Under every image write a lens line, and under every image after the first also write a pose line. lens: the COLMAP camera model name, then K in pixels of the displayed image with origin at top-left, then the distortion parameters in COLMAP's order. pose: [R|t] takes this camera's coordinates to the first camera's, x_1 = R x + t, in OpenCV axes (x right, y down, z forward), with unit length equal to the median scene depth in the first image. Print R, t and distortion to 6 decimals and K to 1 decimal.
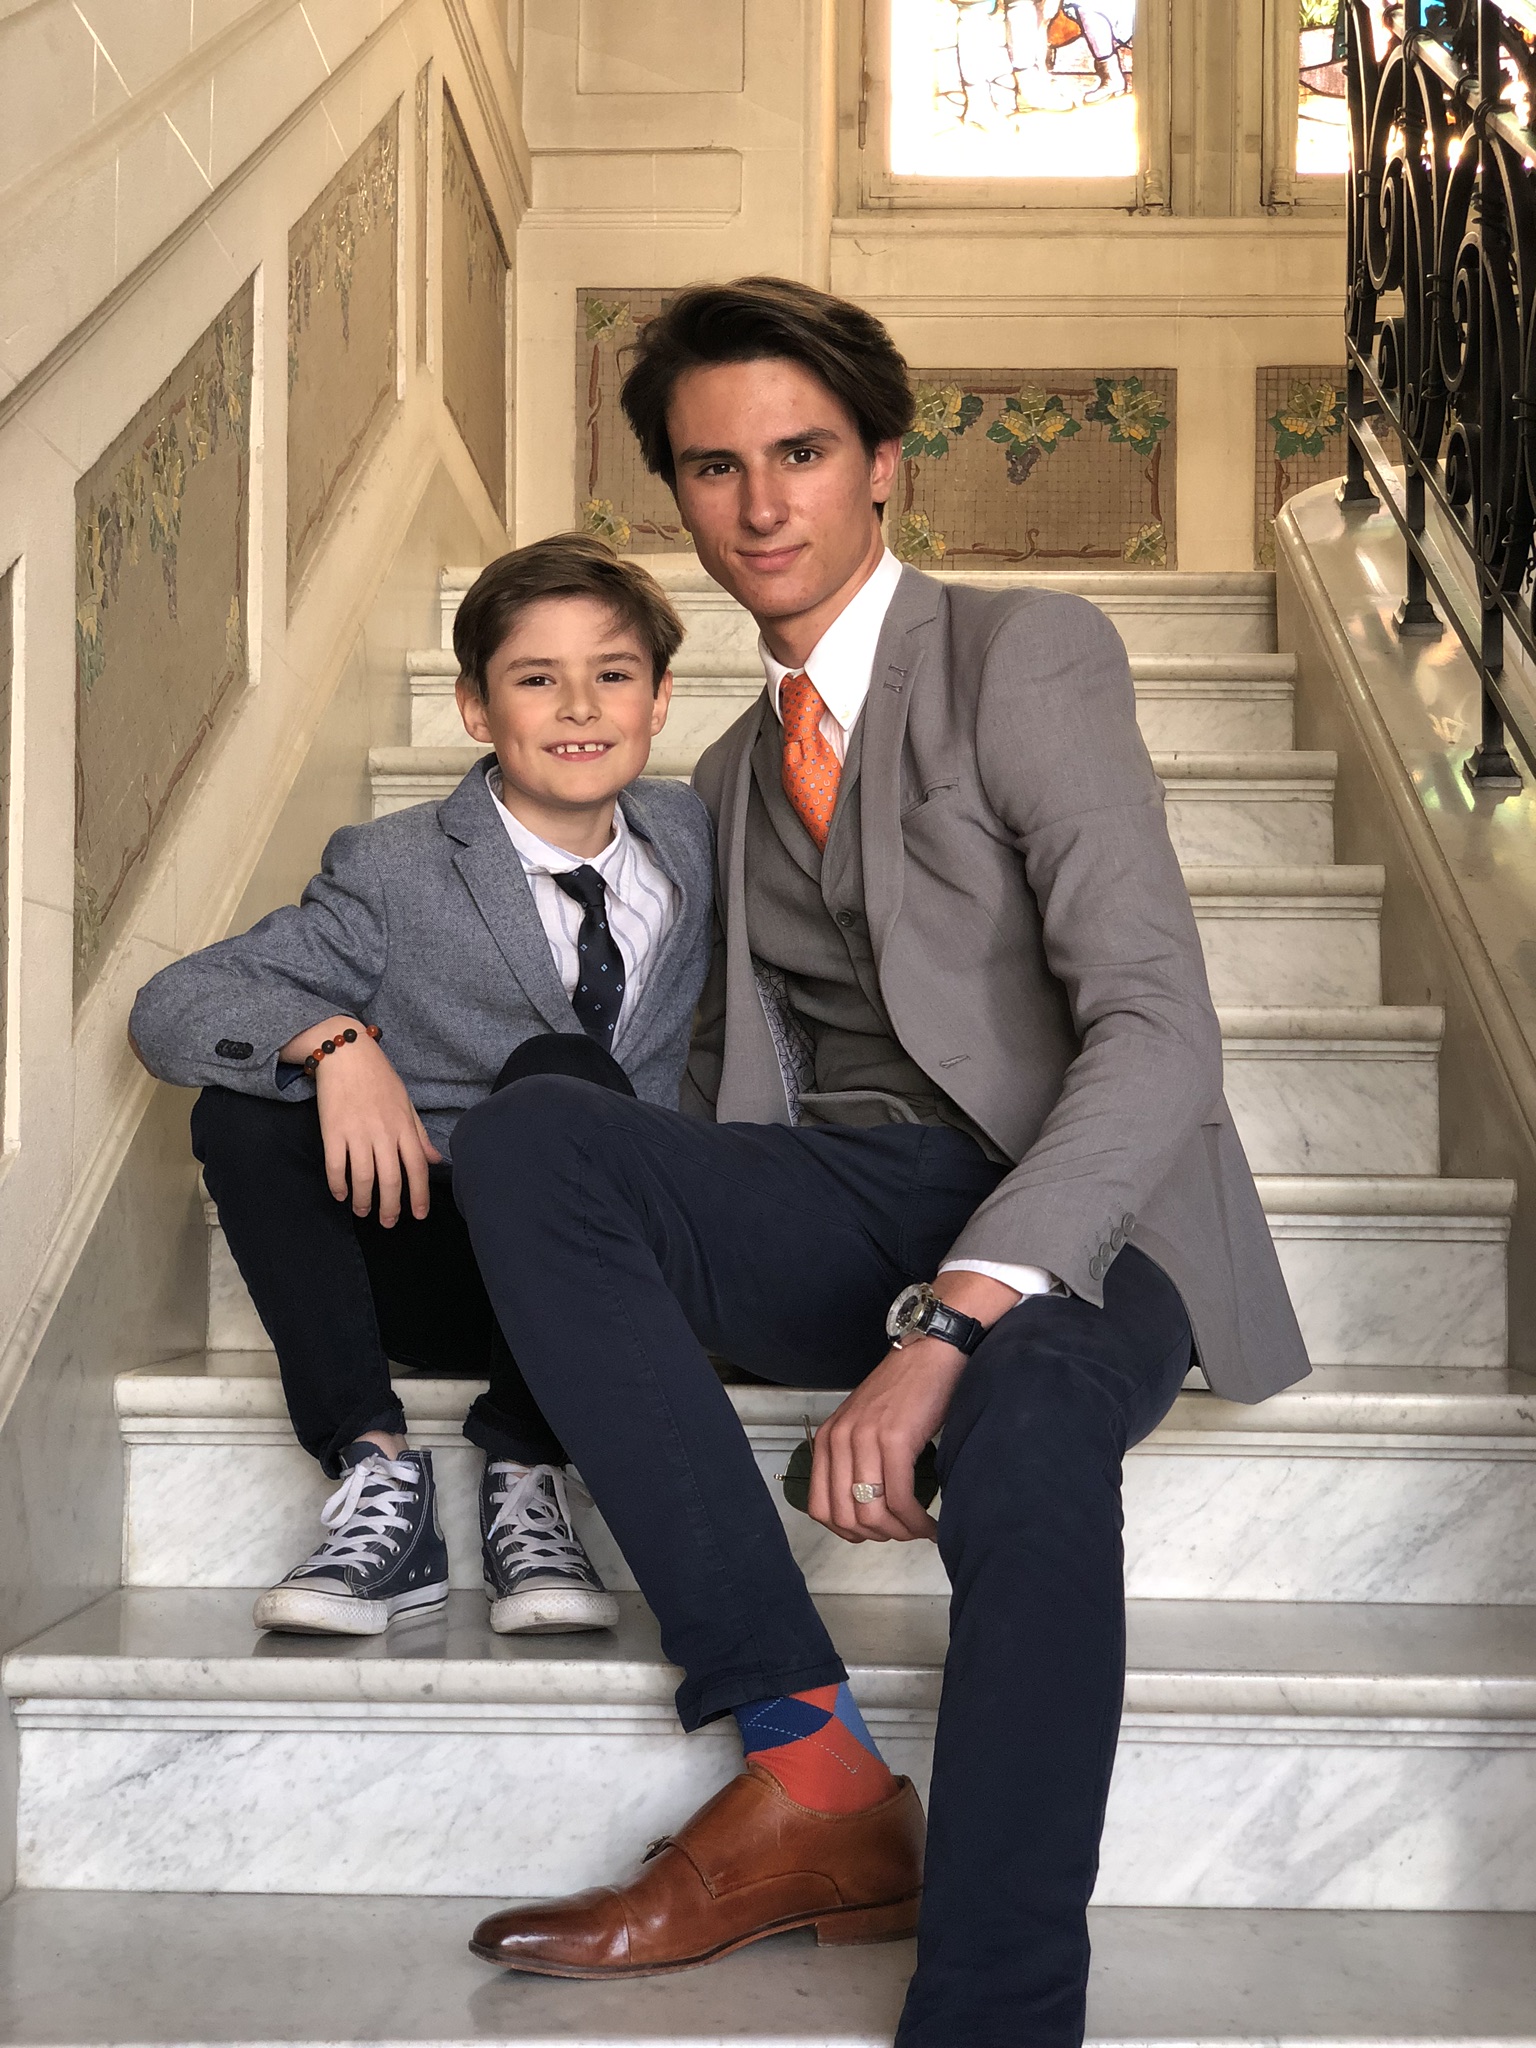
lens RADIAL K [[3089.8, 0, 796.0], [0, 3089.8, 1035.1], [0, 0, 1]] dist [0.175061, -0.791334]
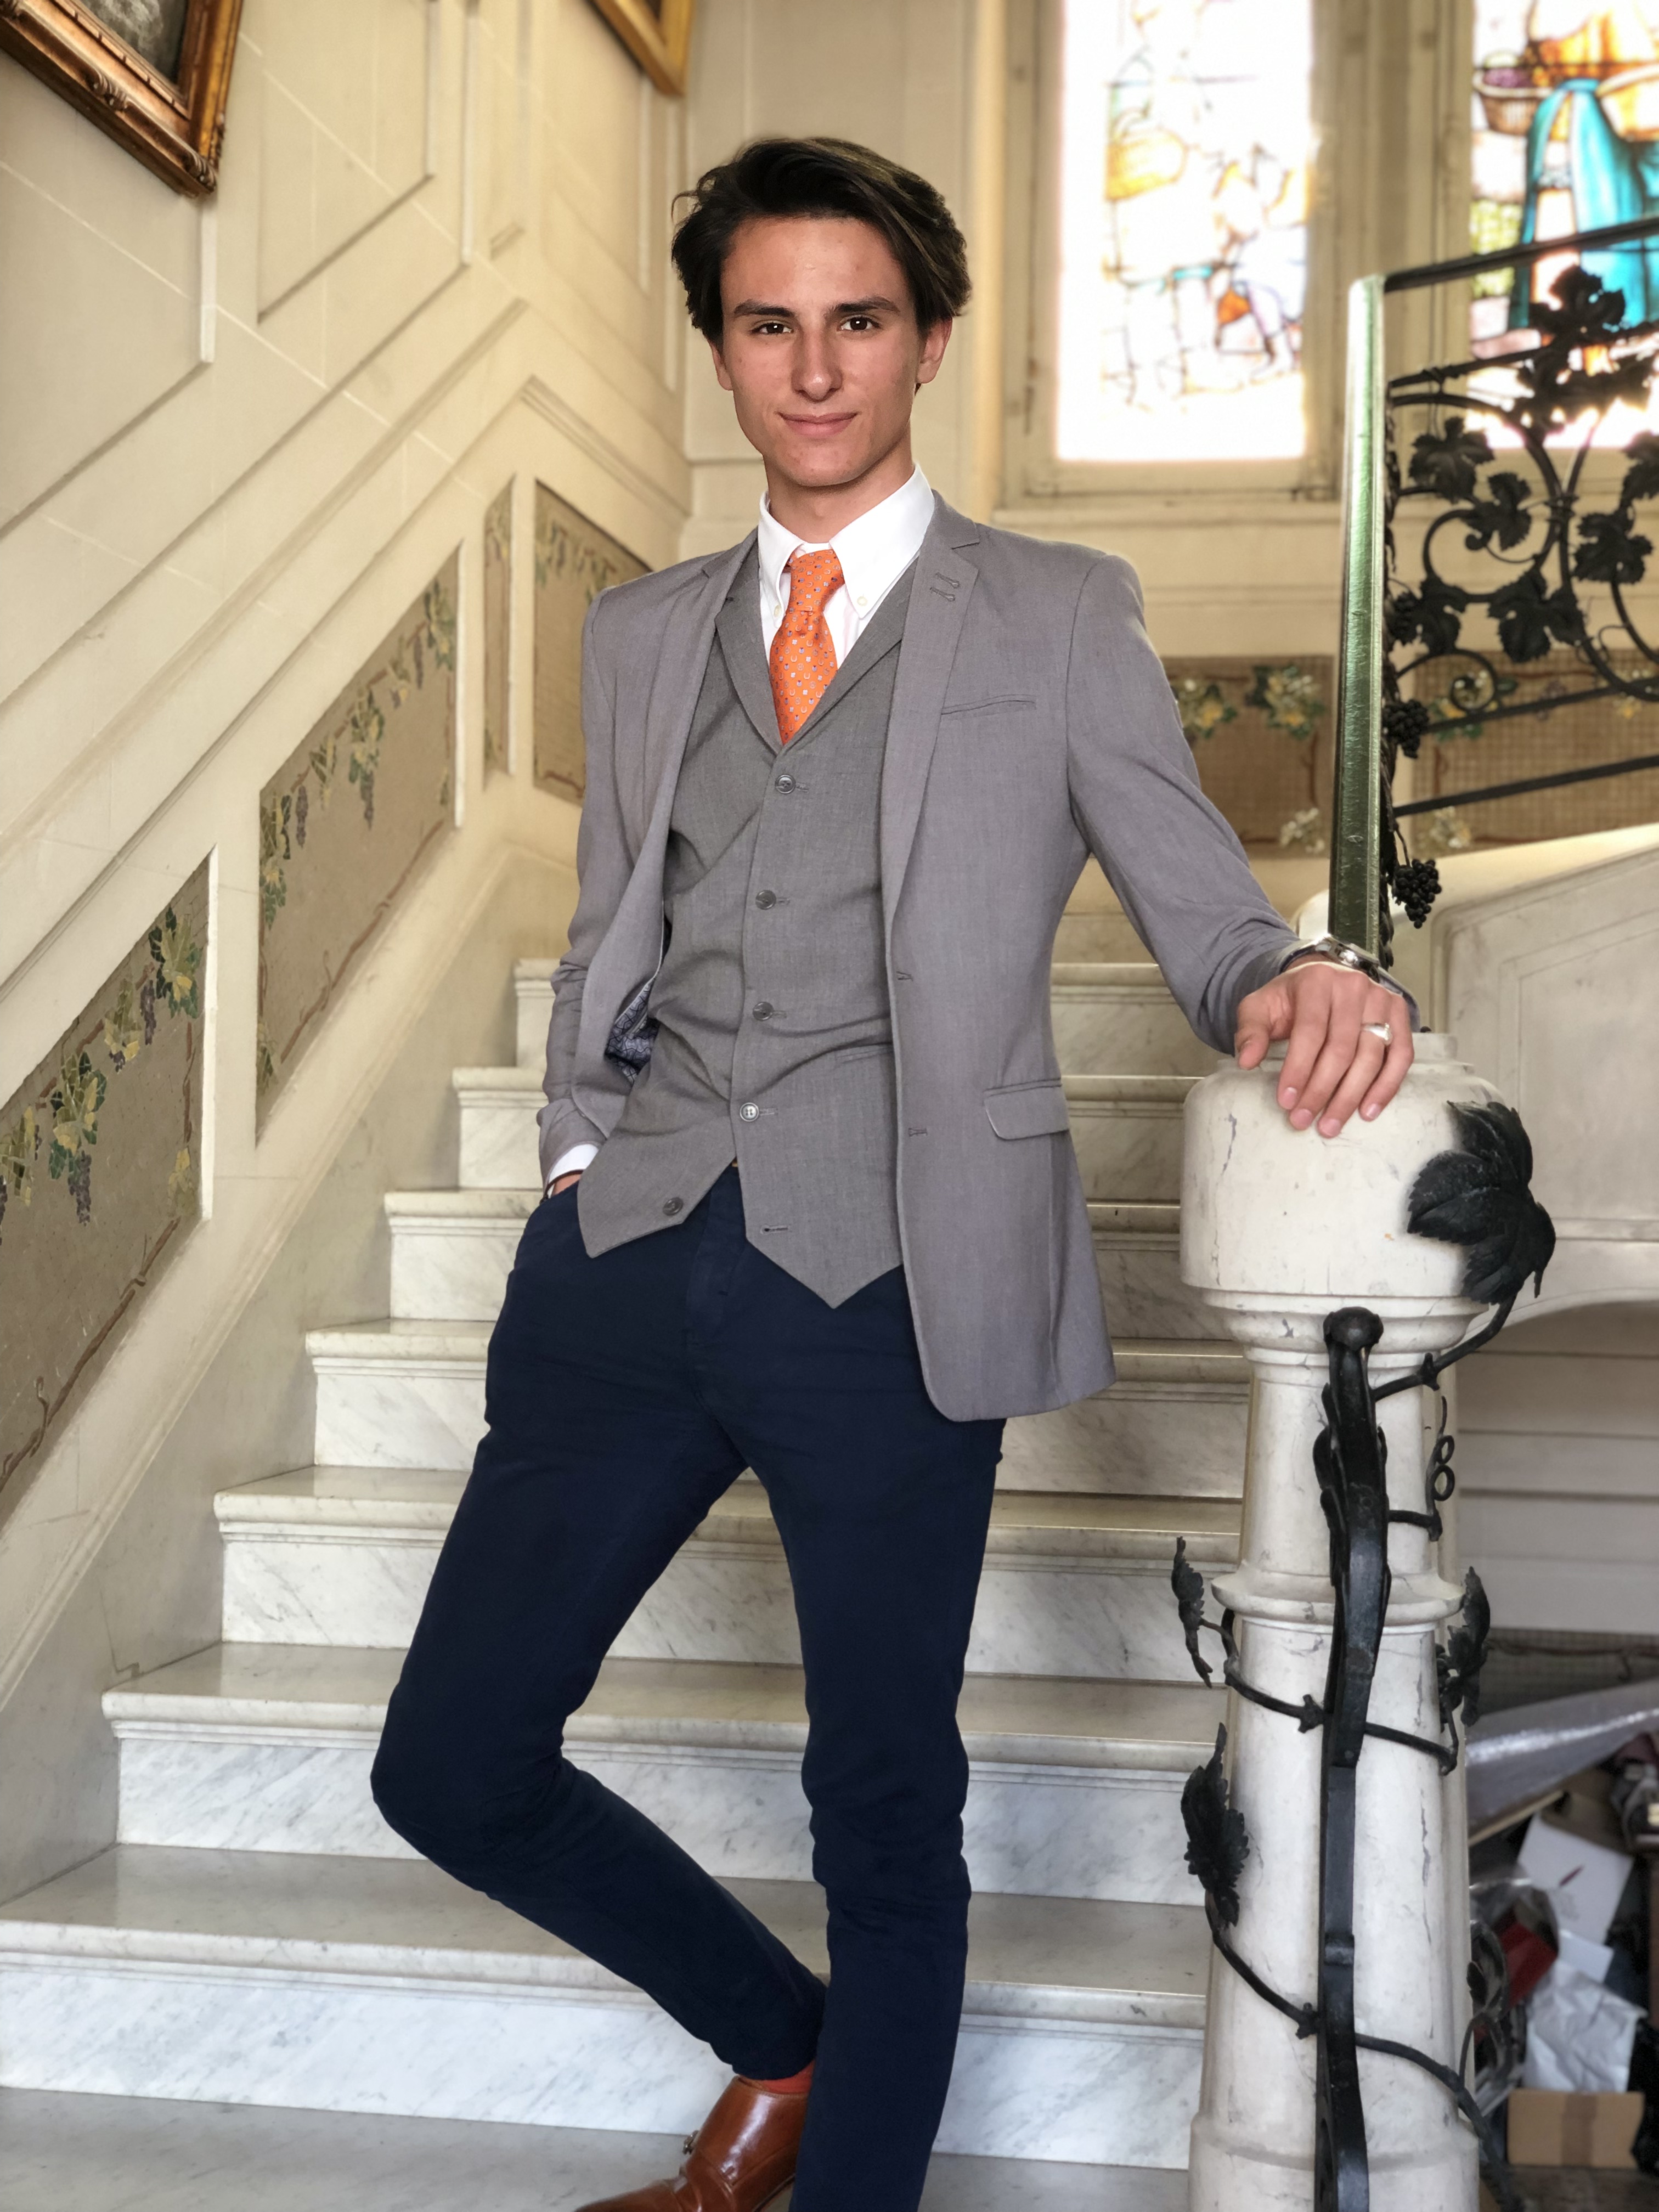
lens RADIAL K [[3358.2, 0, 843.7], [0, 3358.2, 1115.2], [0, 0, 1]] dist [0.132490, -0.600091]
pose [[0.988276, 0.006491, -0.152541, 0.159969], [-0.000773, 0.999296, 0.037515, -0.129192], [0.152677, -0.036957, 0.987585, -0.118943]]
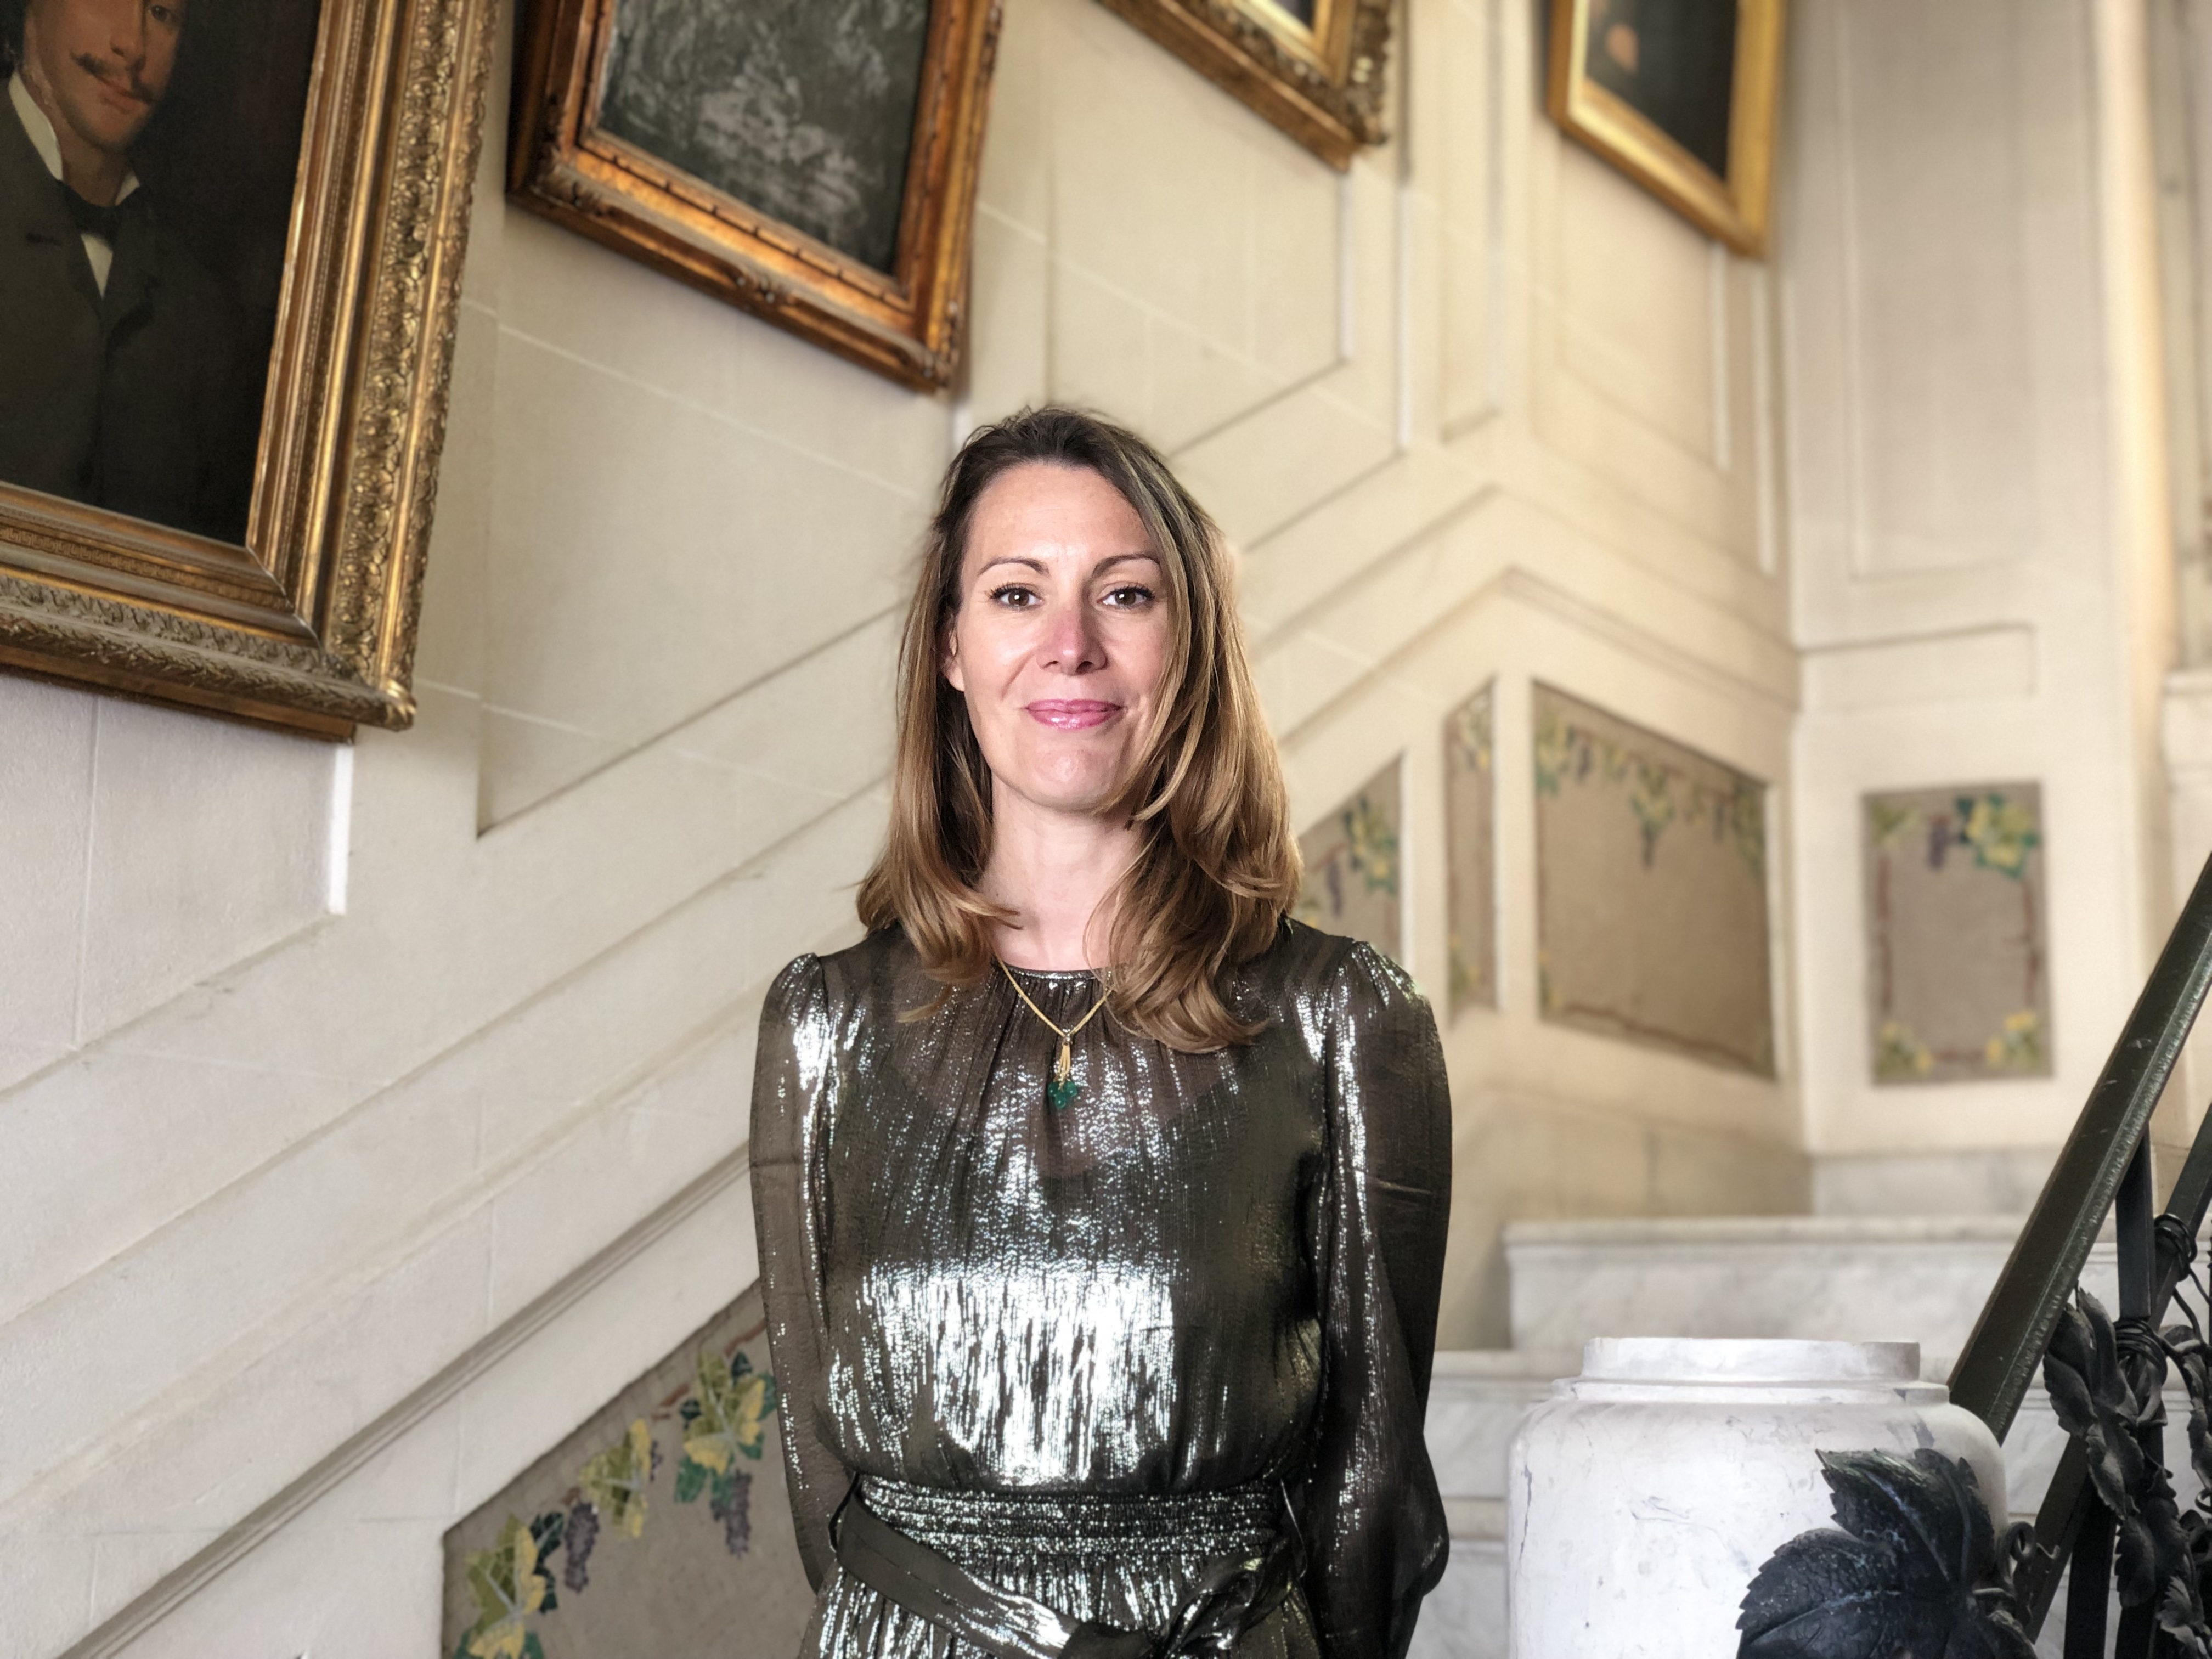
lens RADIAL K [[3360.5, 0, 1099.8], [0, 3360.5, 770.7], [0, 0, 1]] dist [0.115426, -0.529241]
pose [[0.860753, -0.089827, -0.501034, 0.272048], [0.020740, 0.989678, -0.141803, -0.132016], [0.508600, 0.111666, 0.853731, 0.061122]]
